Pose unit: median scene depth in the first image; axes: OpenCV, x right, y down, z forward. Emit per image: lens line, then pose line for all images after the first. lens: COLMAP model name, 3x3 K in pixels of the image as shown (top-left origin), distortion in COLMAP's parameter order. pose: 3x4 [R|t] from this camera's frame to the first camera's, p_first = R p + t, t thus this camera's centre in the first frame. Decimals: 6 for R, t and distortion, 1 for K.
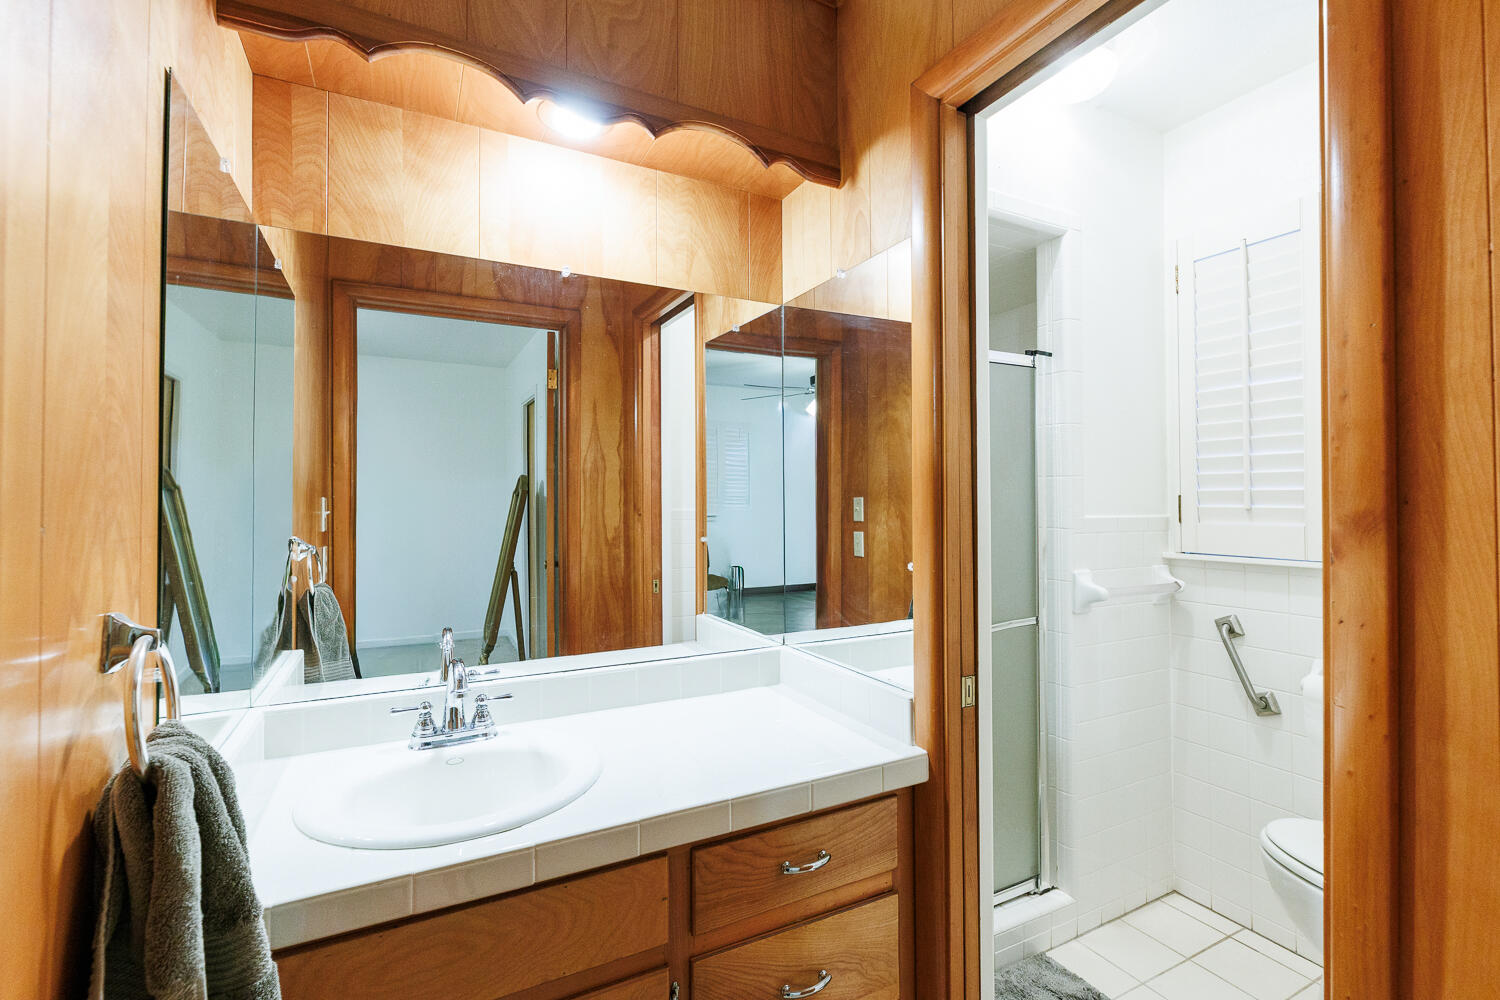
lens RADIAL K [[668.0, 0, 758.2], [0, 668.0, 492.2], [0, 0, 1]] dist [-0.001794, 0.002540]
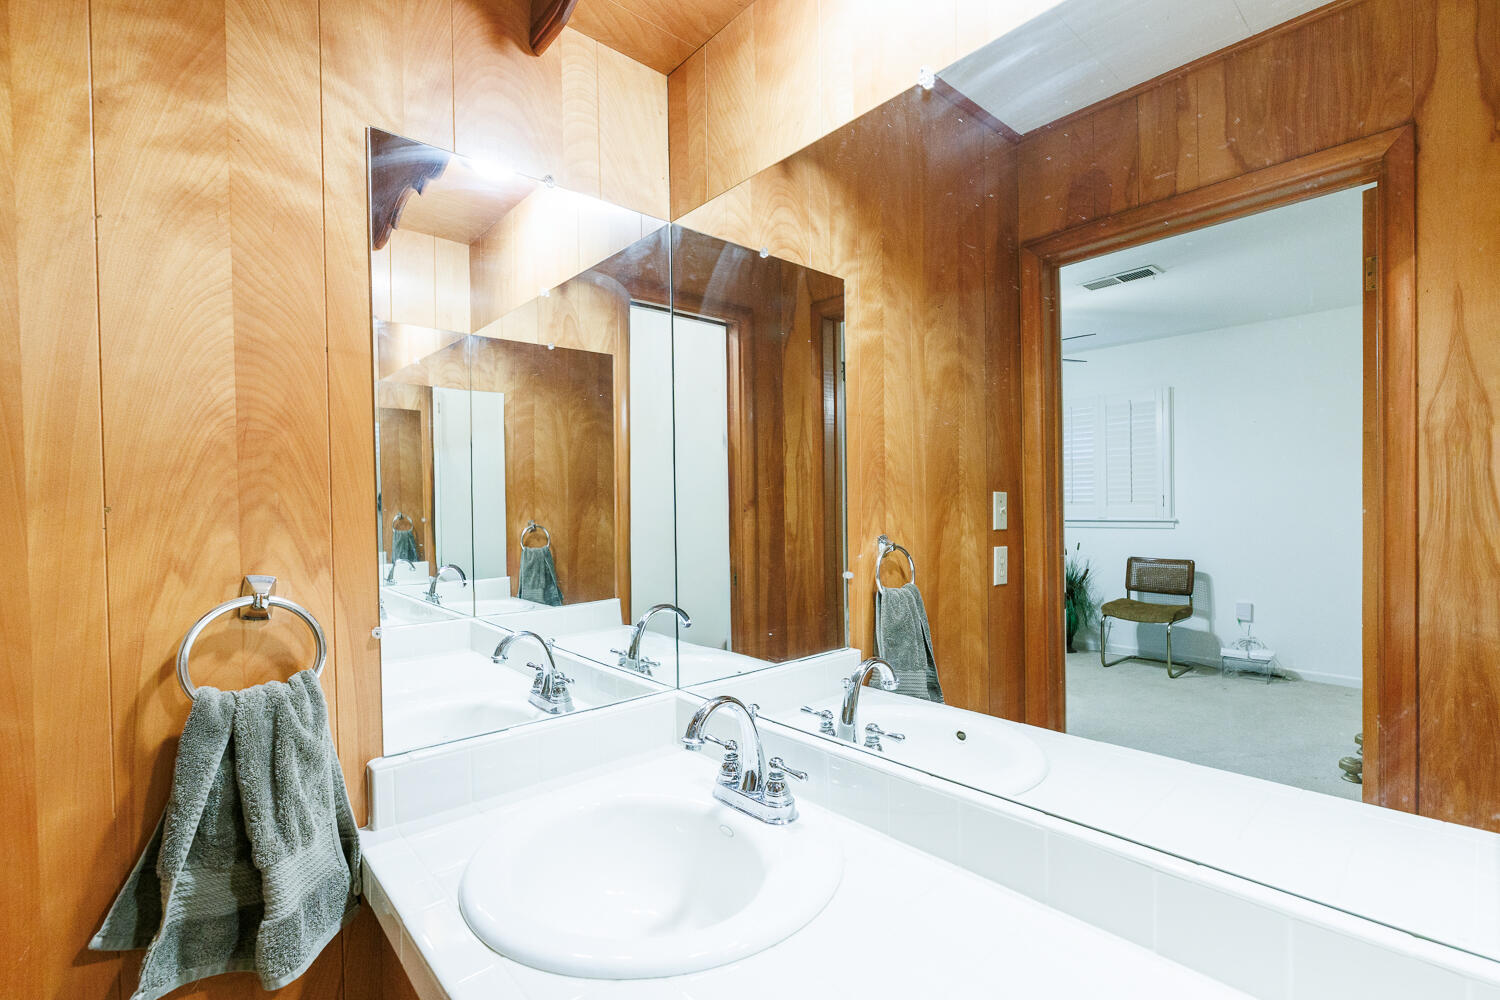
lens RADIAL K [[668.0, 0, 753.7], [0, 668.0, 512.5], [0, 0, 1]] dist [-0.001794, 0.002540]
pose [[0.243413, 0.008230, -0.969888, 0.145297], [0.023455, 0.999622, 0.014369, 0.017115], [0.969639, -0.026247, 0.243128, 0.446347]]
